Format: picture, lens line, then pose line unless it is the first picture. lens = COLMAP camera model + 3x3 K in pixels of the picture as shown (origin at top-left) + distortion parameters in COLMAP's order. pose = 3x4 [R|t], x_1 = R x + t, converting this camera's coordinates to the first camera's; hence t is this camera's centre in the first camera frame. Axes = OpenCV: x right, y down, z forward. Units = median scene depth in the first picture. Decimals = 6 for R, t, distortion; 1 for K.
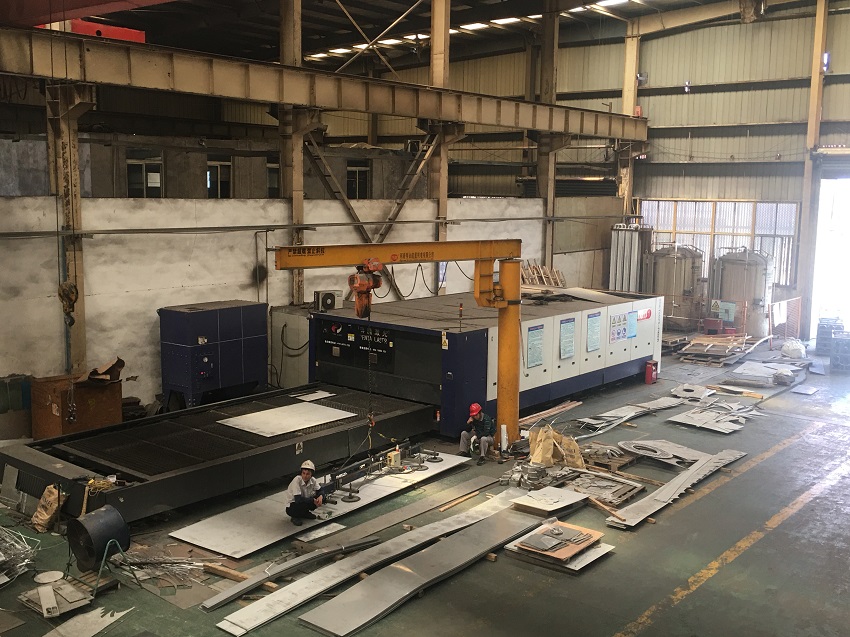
lens RADIAL K [[934.7, 0, 428.3], [0, 934.7, 321.9], [0, 0, 1]] dist [0.051255, 0.000000]
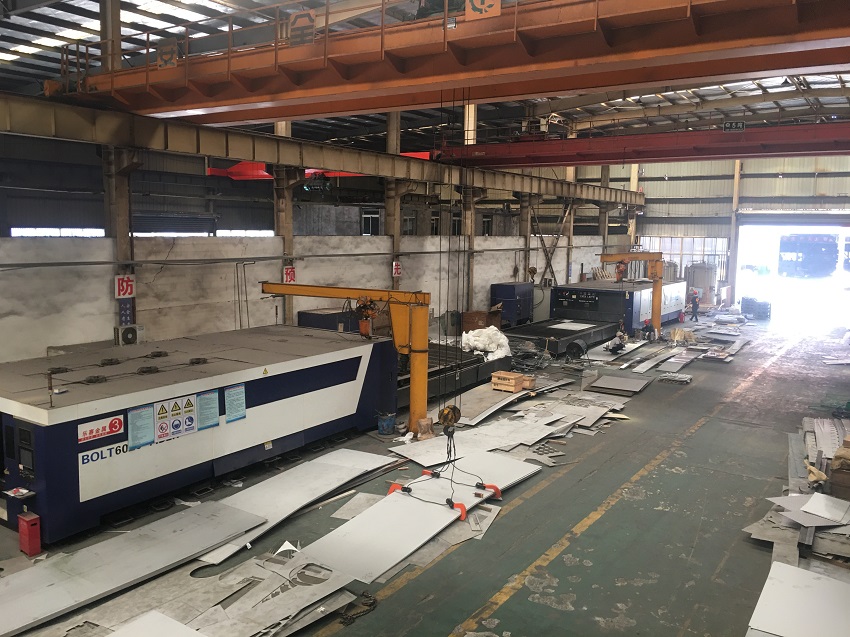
lens RADIAL K [[731.2, 0, 425.9], [0, 731.2, 310.4], [0, 0, 1]] dist [0.085095, -0.120063]
pose [[0.995480, -0.009470, 0.094493, -0.367680], [0.012201, 0.999523, -0.028365, 0.058032], [-0.094179, 0.029390, 0.995121, -0.447374]]
